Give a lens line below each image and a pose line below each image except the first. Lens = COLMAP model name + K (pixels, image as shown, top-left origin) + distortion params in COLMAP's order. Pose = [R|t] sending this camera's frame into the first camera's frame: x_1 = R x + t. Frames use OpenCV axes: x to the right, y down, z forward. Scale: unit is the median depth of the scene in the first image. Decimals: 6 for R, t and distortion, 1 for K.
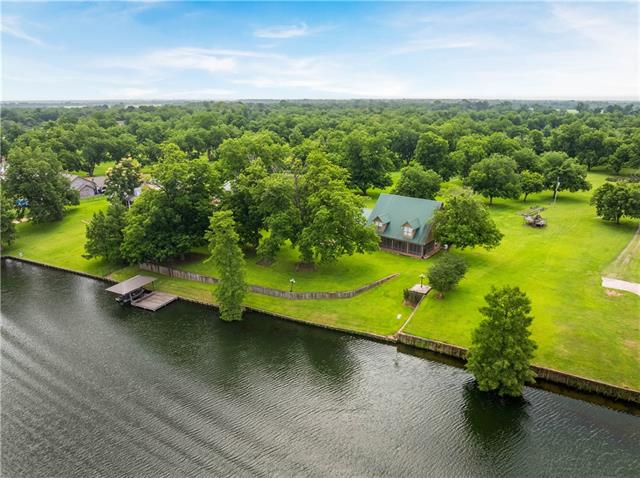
lens RADIAL K [[460.7, 0, 320.0], [0, 460.7, 239.0], [0, 0, 1]] dist [-0.041888, 0.002793]
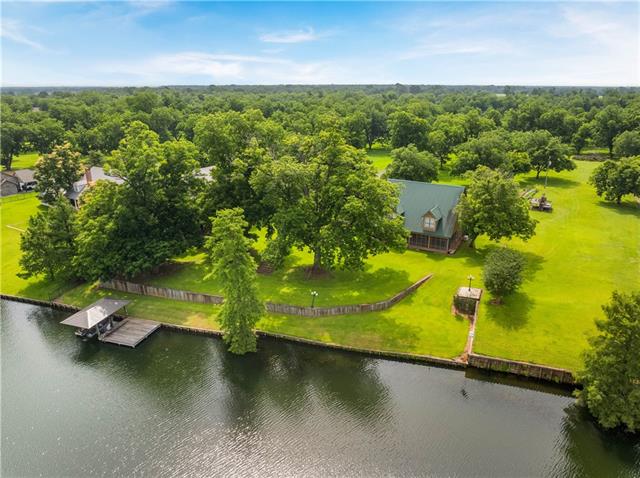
lens RADIAL K [[460.7, 0, 320.0], [0, 460.7, 239.0], [0, 0, 1]] dist [-0.041888, 0.002793]
pose [[0.987591, -0.049903, 0.148910, -0.143576], [0.045946, 0.998496, 0.029899, -0.022330], [-0.150178, -0.022687, 0.988399, 0.198052]]
